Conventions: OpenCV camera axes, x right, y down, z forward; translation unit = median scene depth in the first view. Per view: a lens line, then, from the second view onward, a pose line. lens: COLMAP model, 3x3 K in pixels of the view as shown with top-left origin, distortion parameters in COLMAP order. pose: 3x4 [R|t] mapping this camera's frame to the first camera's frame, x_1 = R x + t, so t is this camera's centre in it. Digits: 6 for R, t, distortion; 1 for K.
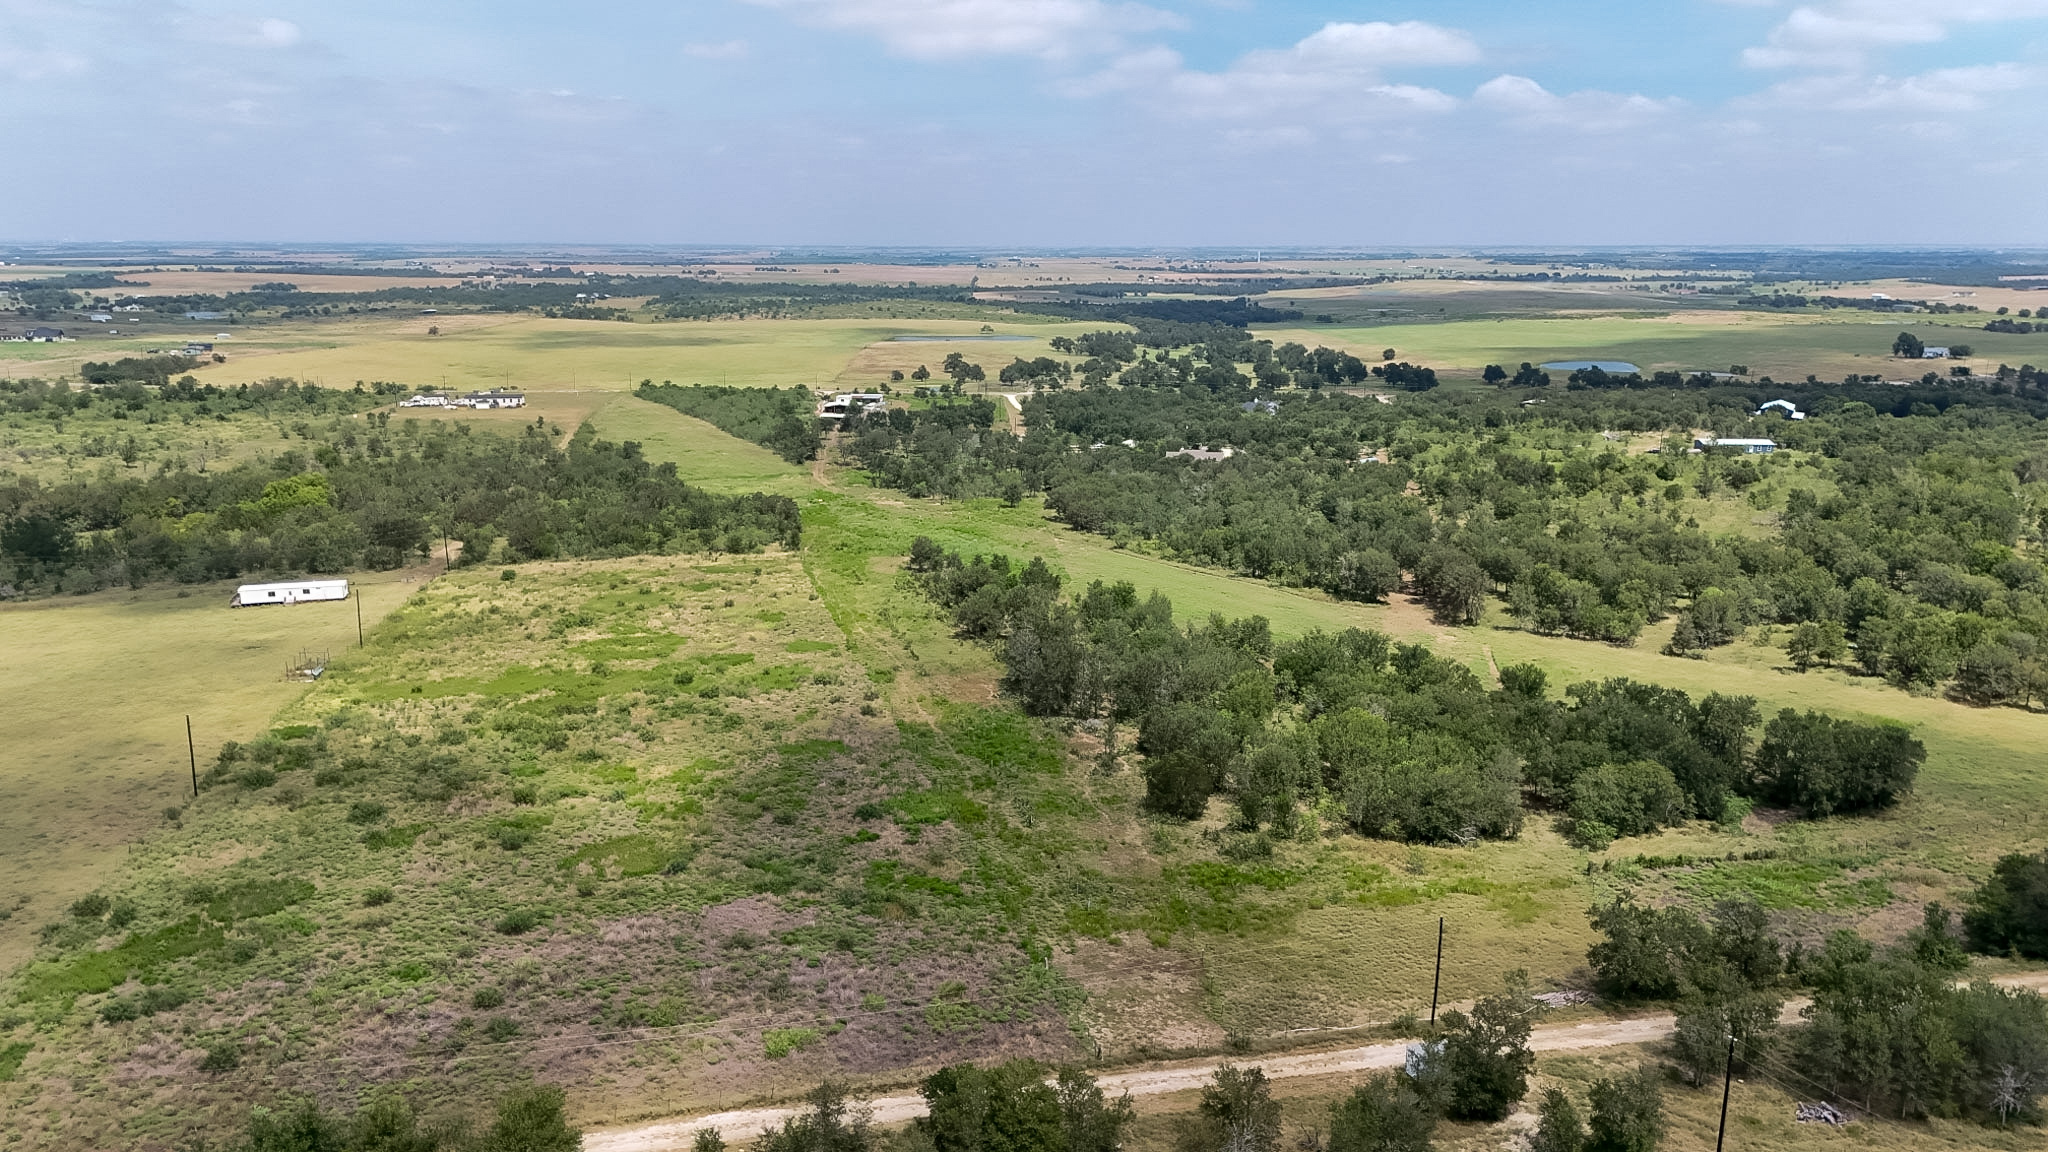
lens RADIAL K [[1521.3, 0, 1030.0], [0, 1521.3, 586.9], [0, 0, 1]] dist [0.072159, -0.067475]
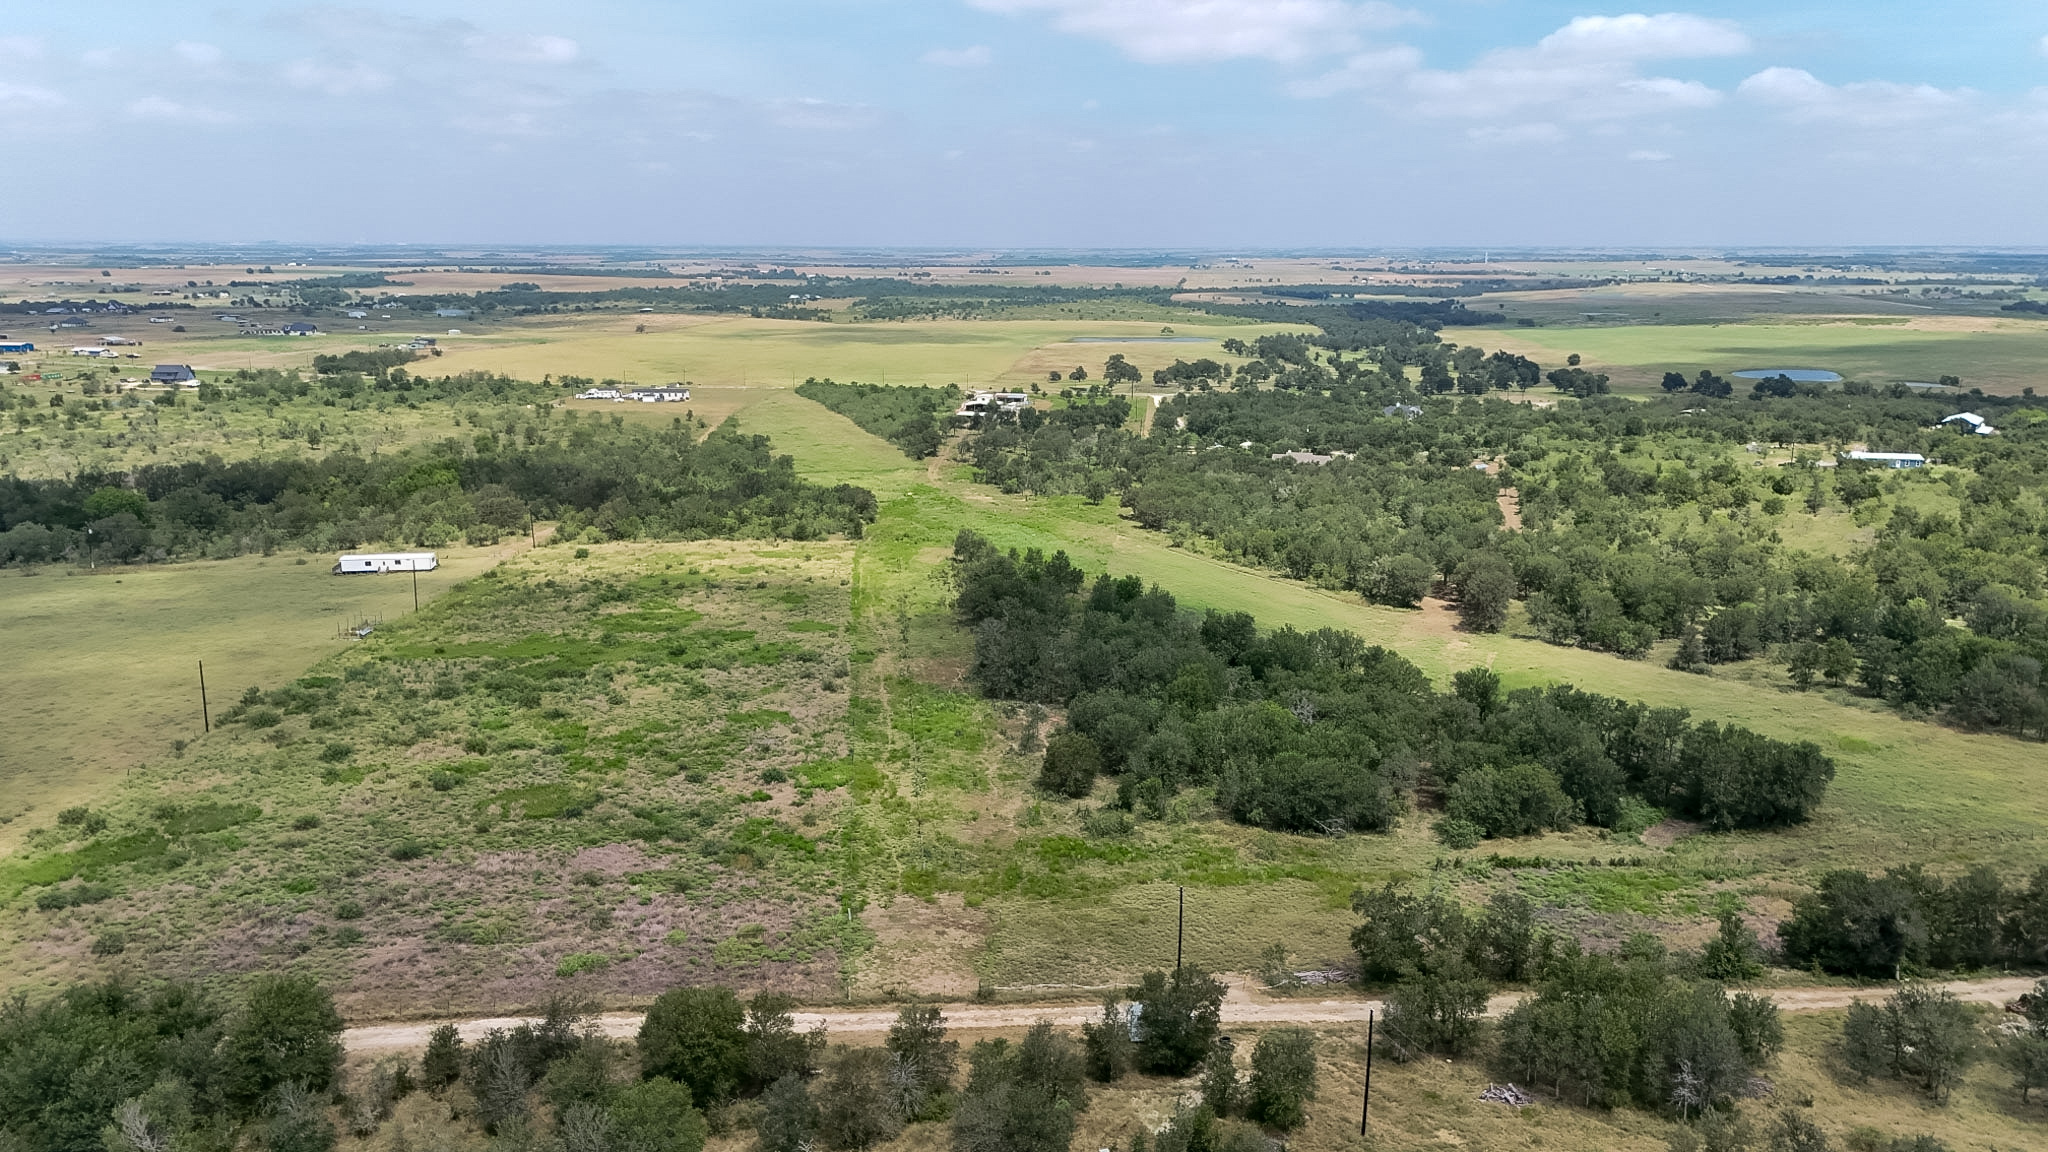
lens RADIAL K [[1509.0, 0, 1035.2], [0, 1509.0, 583.0], [0, 0, 1]] dist [0.072113, -0.065078]
pose [[0.989483, 0.032539, -0.140943, 0.109241], [-0.032770, 0.999463, 0.000687, 0.001610], [0.140890, 0.003938, 0.990017, -0.021694]]
